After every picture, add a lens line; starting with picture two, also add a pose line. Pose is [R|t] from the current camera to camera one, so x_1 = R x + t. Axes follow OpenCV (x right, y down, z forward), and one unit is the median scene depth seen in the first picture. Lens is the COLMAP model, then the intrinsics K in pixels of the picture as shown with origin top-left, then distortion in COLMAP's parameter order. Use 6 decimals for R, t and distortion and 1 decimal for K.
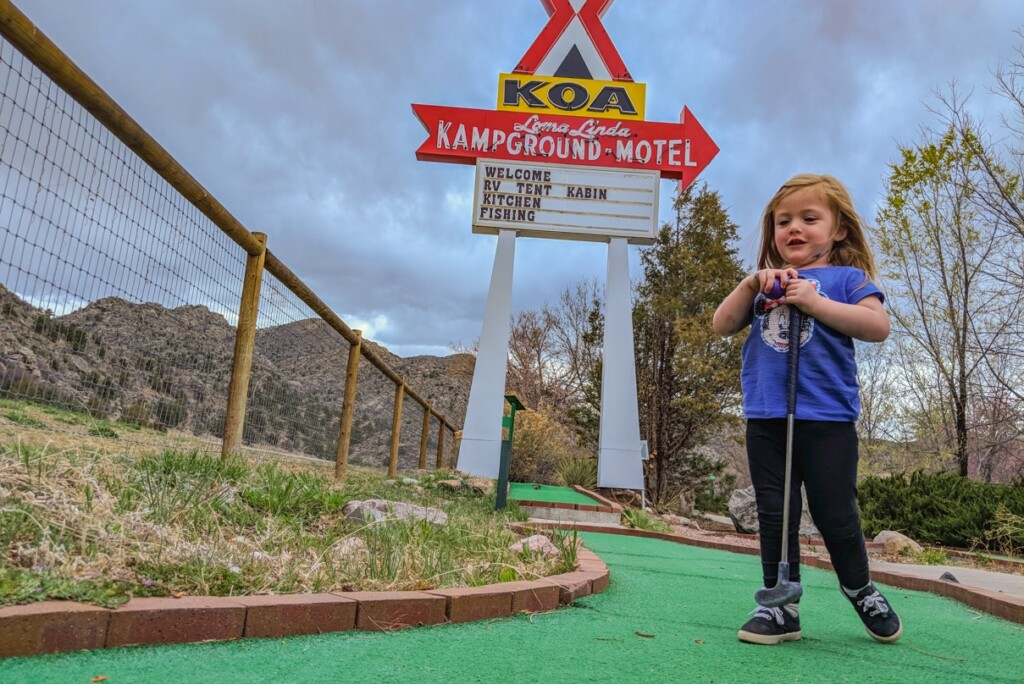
lens RADIAL K [[749.3, 0, 513.8], [0, 749.3, 343.5], [0, 0, 1]] dist [-0.009138, -0.008822]
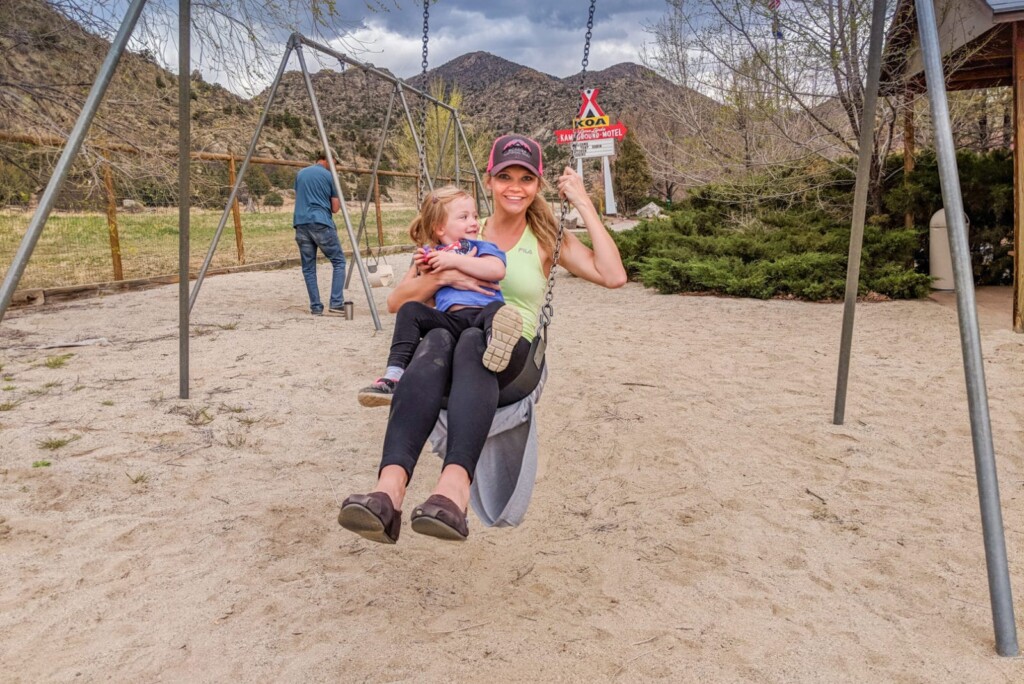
lens RADIAL K [[749.3, 0, 512.8], [0, 749.3, 344.2], [0, 0, 1]] dist [-0.009138, -0.008822]
pose [[0.963635, -0.088287, -0.252216, 0.029682], [0.174488, 0.922742, 0.343659, -0.034448], [0.202390, -0.375170, 0.904591, -0.163565]]
